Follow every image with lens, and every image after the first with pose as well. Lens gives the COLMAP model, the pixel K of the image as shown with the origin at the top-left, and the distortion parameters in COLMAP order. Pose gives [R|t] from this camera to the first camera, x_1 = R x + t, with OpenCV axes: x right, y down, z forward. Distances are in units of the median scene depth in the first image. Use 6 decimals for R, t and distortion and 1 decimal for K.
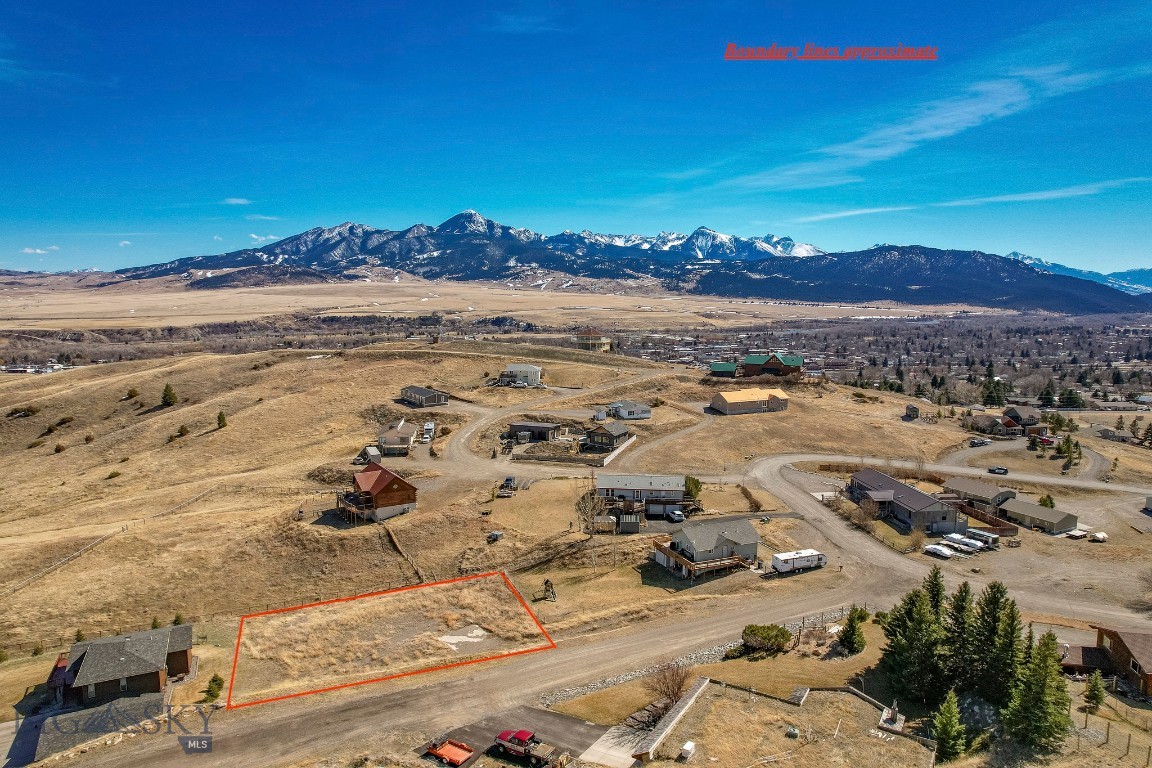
lens RADIAL K [[746.7, 0, 580.1], [0, 746.7, 391.4], [0, 0, 1]] dist [-0.079029, 0.068401]
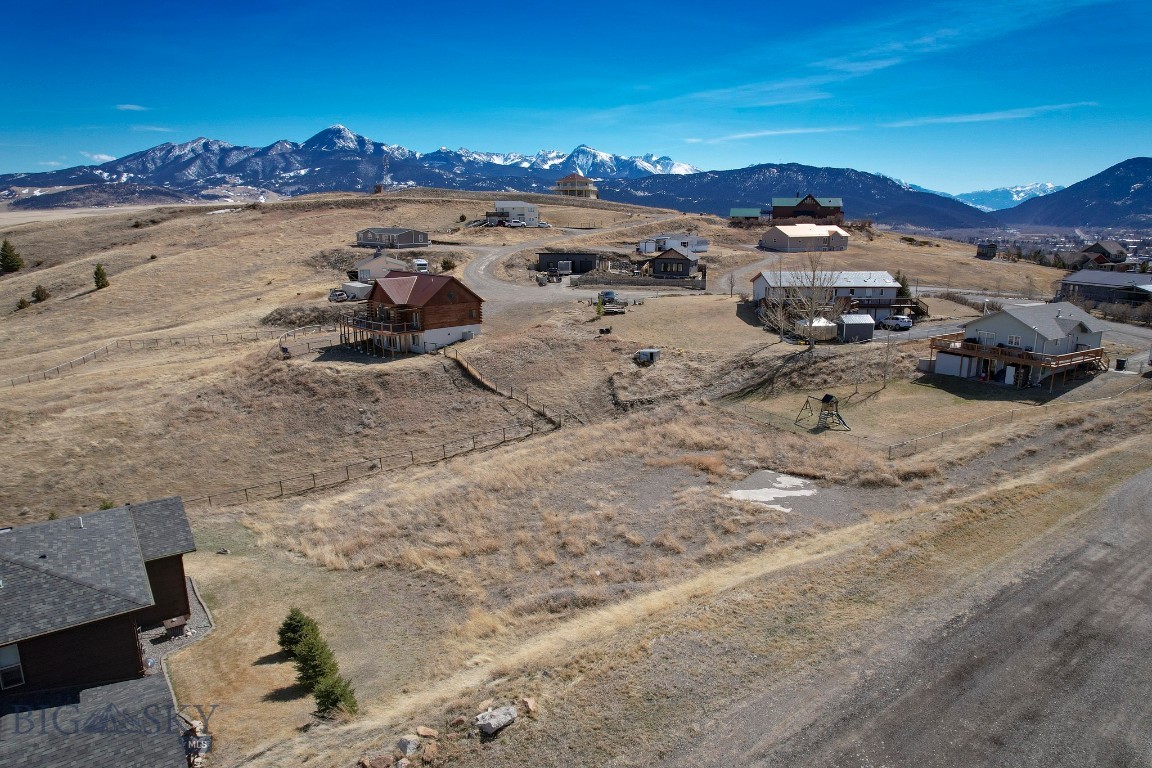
lens RADIAL K [[746.7, 0, 578.9], [0, 746.7, 387.0], [0, 0, 1]] dist [-0.079029, 0.068401]
pose [[0.987127, -0.040792, 0.154652, -0.131587], [0.026050, 0.995023, 0.096177, 0.079799], [-0.157805, -0.090910, 0.983277, 0.204412]]
